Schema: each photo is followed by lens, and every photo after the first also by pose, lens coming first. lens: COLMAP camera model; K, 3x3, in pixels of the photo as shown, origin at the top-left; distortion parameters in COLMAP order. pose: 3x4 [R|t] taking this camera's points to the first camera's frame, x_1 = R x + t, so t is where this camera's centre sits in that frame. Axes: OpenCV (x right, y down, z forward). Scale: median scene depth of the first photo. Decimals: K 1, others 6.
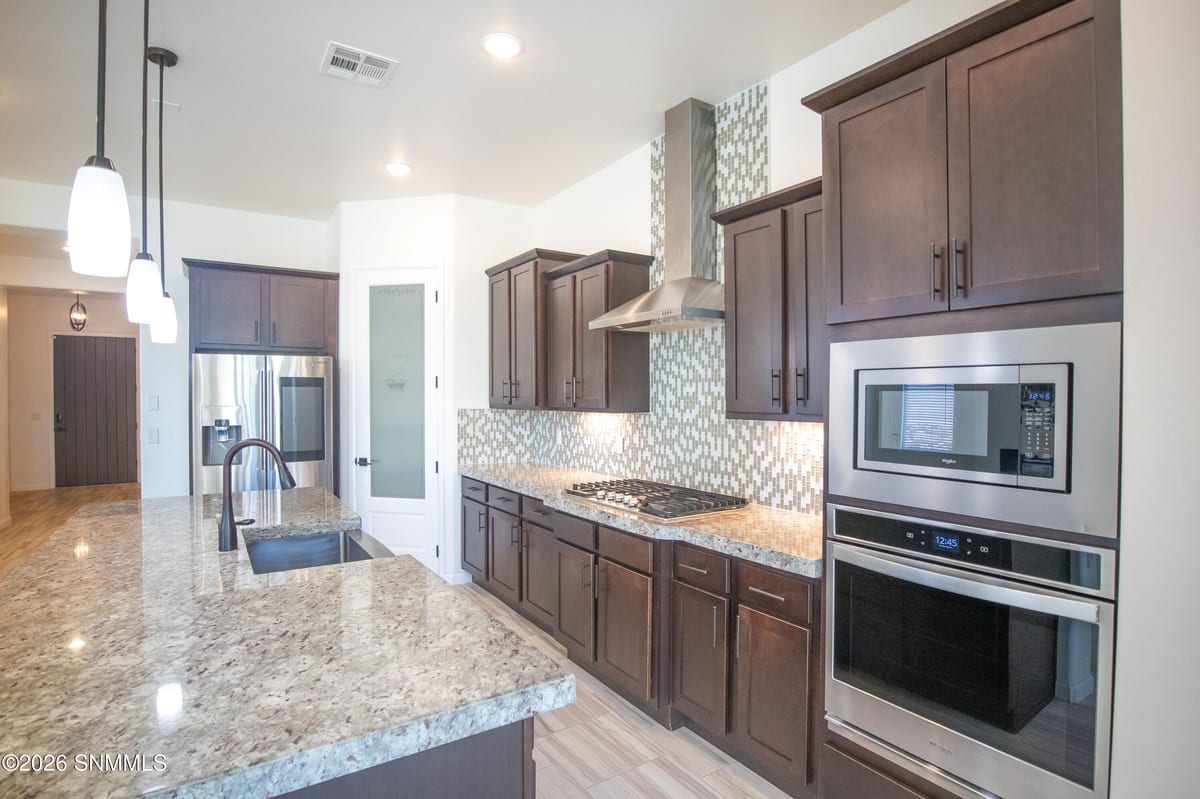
lens RADIAL K [[606.7, 0, 606.8], [0, 606.7, 402.4], [0, 0, 1]] dist [-0.053556, 0.017737]
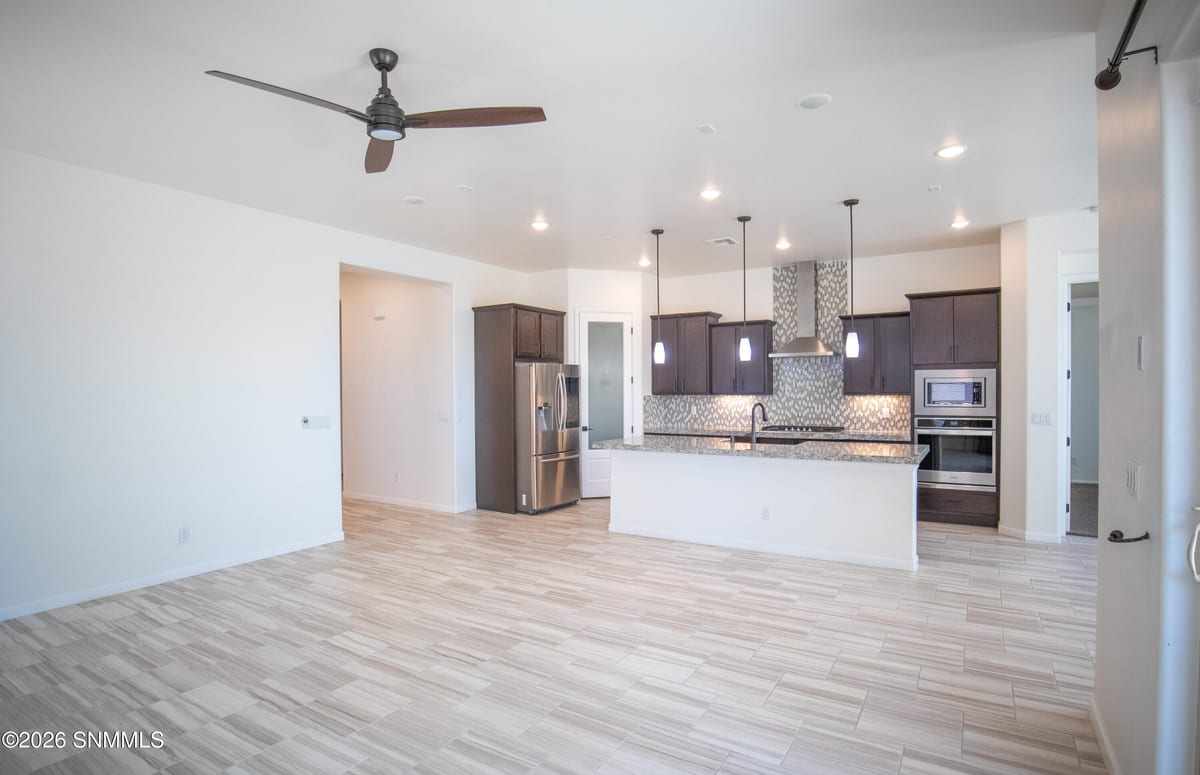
lens RADIAL K [[604.3, 0, 611.6], [0, 604.3, 395.4], [0, 0, 1]] dist [-0.041218, 0.001456]
pose [[0.910096, -0.011046, 0.414250, -1.576050], [0.011918, 0.999929, 0.000481, 0.012959], [-0.414226, 0.004499, 0.910163, -0.823492]]
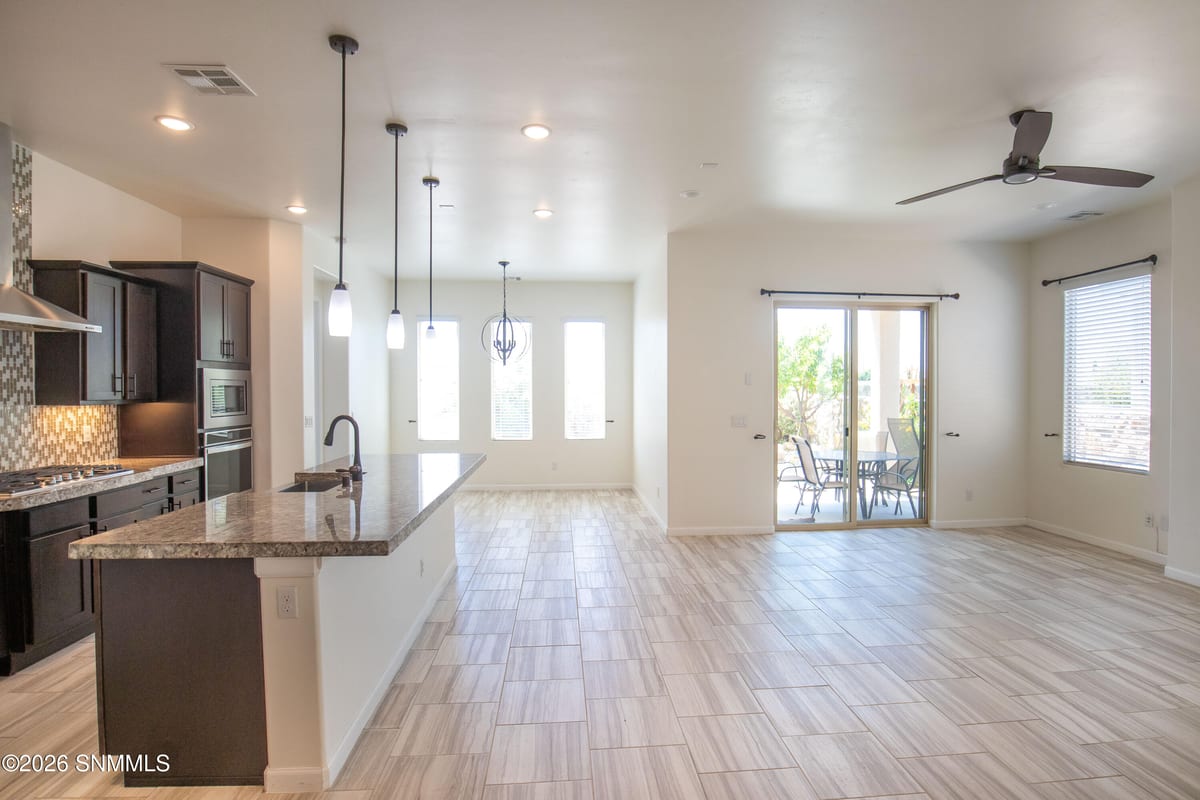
lens RADIAL K [[605.1, 0, 602.0], [0, 605.1, 397.1], [0, 0, 1]] dist [-0.054885, 0.018033]
pose [[-0.866608, -0.005659, 0.498957, -1.390435], [0.007182, 0.999691, 0.023813, -0.015174], [-0.498938, 0.024220, -0.866299, 1.412336]]
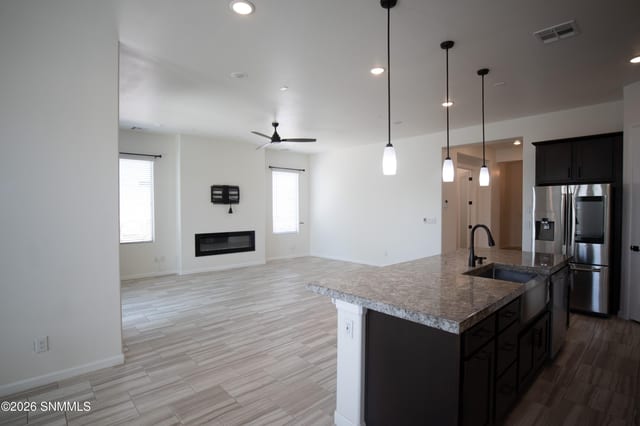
lens RADIAL K [[323.6, 0, 323.6], [0, 323.6, 214.6], [0, 0, 1]] dist [-0.053556, 0.017737]
pose [[0.157194, 0.023615, -0.987285, 0.417768], [-0.008827, 0.999708, 0.022507, -0.002037], [0.987528, 0.005177, 0.157356, 0.097408]]
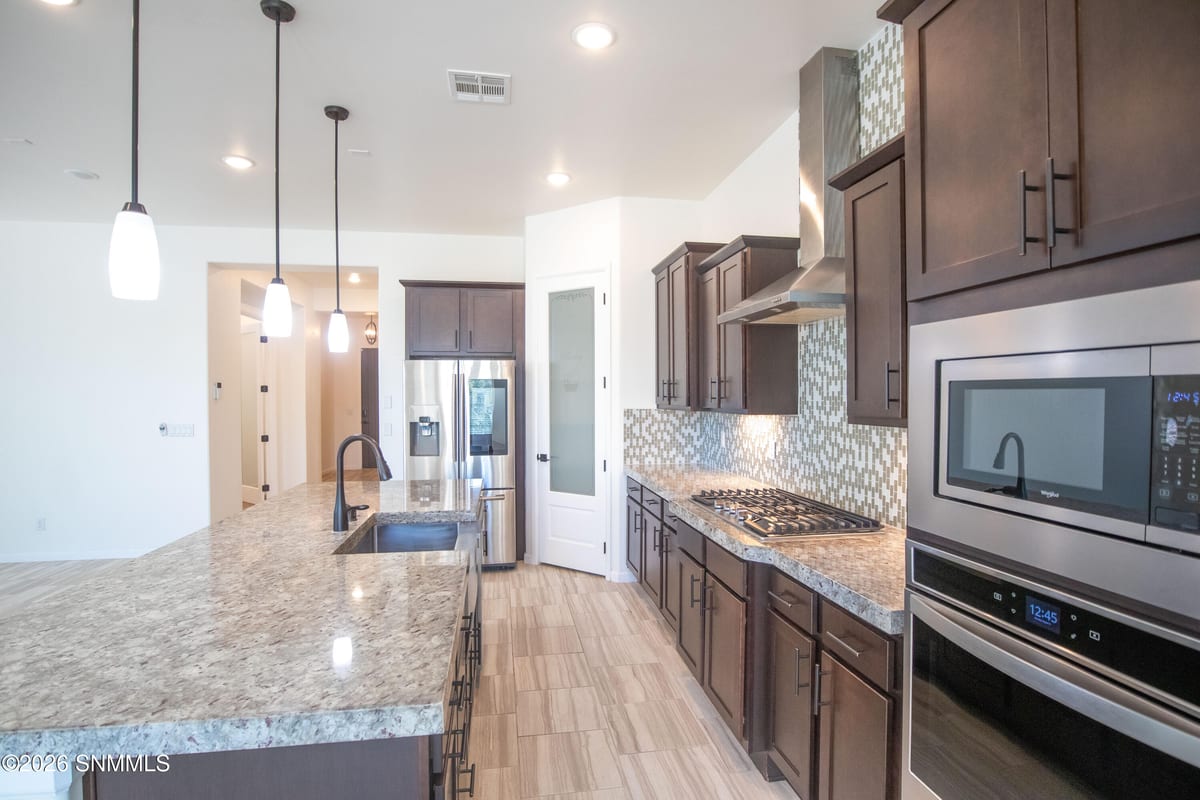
lens RADIAL K [[600.1, 0, 607.0], [0, 600.1, 404.9], [0, 0, 1]] dist [-0.044995, 0.011381]
pose [[0.914222, 0.004469, -0.405189, 0.201465], [-0.002484, 0.999982, 0.005425, -0.001943], [0.405206, -0.003953, 0.914217, 0.105044]]
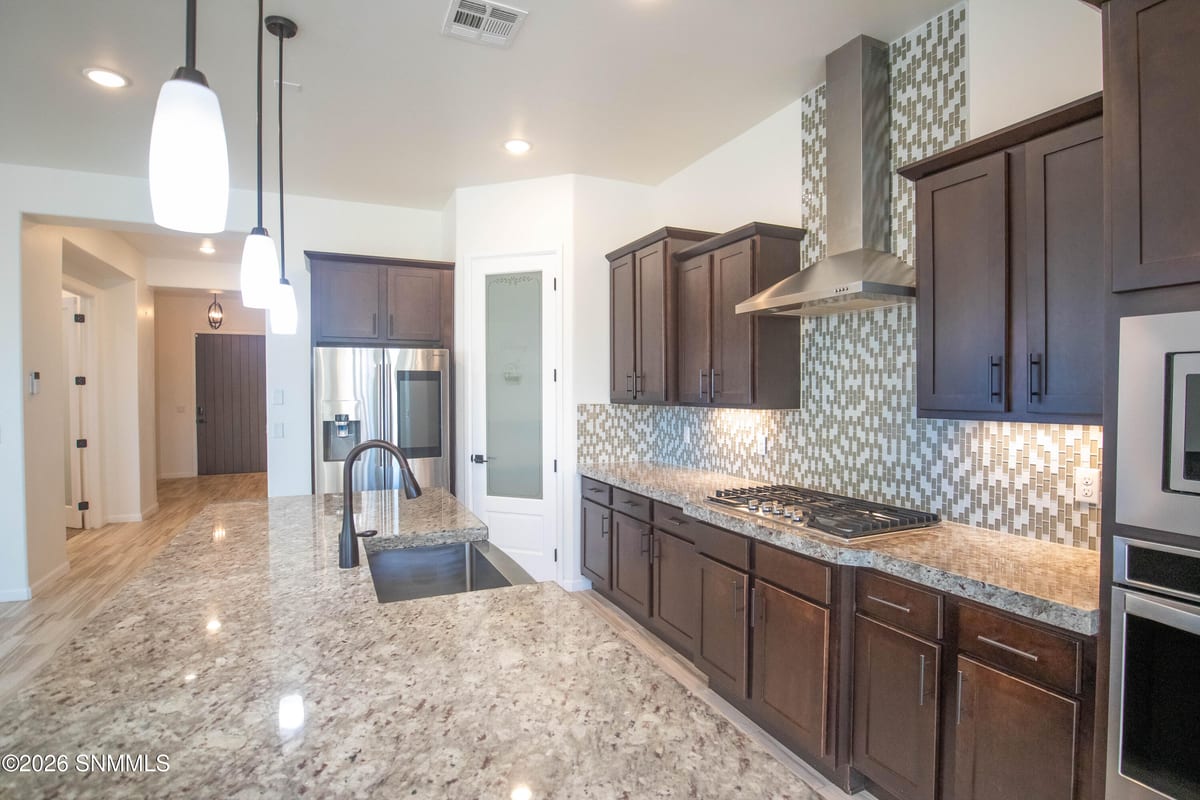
lens RADIAL K [[603.2, 0, 612.9], [0, 603.2, 402.4], [0, 0, 1]] dist [-0.053906, 0.021610]
pose [[0.989147, 0.001535, -0.146921, -0.082535], [0.000018, 0.999944, 0.010571, -0.002159], [0.146929, -0.010459, 0.989092, 0.126863]]
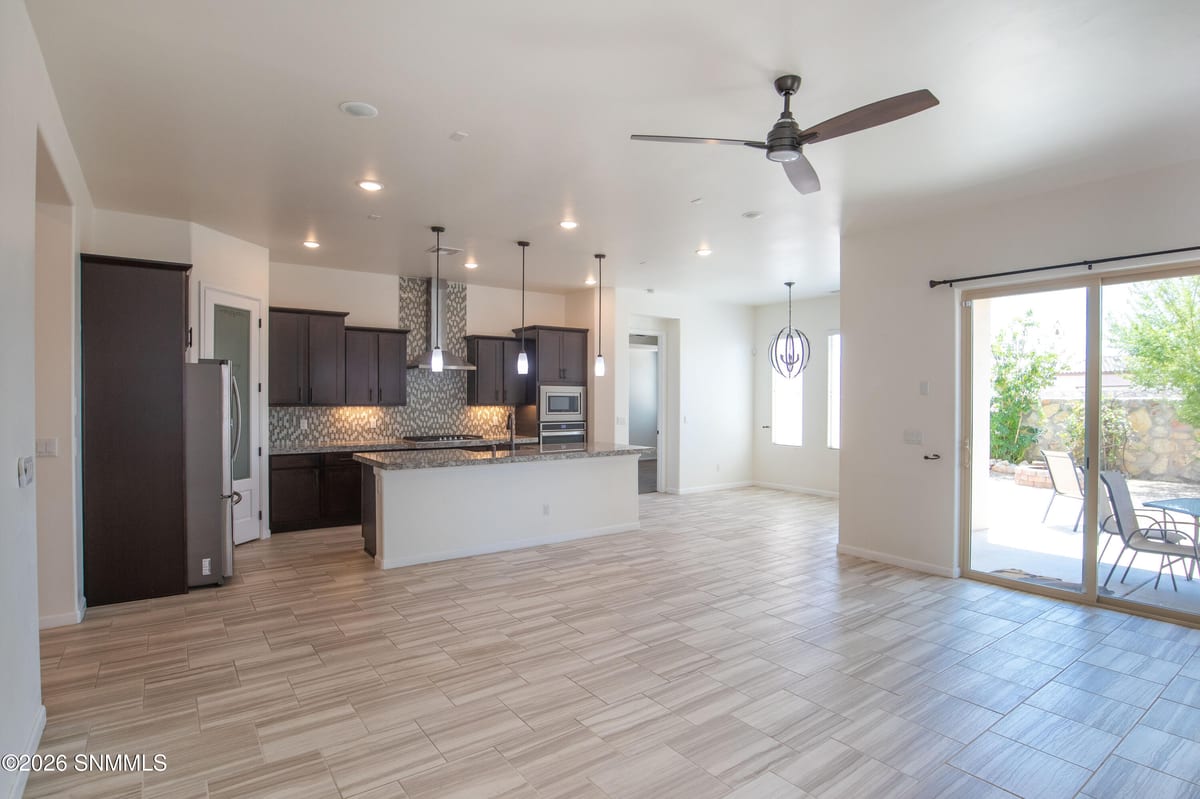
lens RADIAL K [[606.7, 0, 606.8], [0, 606.7, 402.4], [0, 0, 1]] dist [-0.053556, 0.017737]
pose [[-0.037237, -0.006796, 0.999283, -2.429674], [0.009210, 0.999932, 0.007144, -0.004161], [-0.999264, 0.009470, -0.037172, 0.427129]]
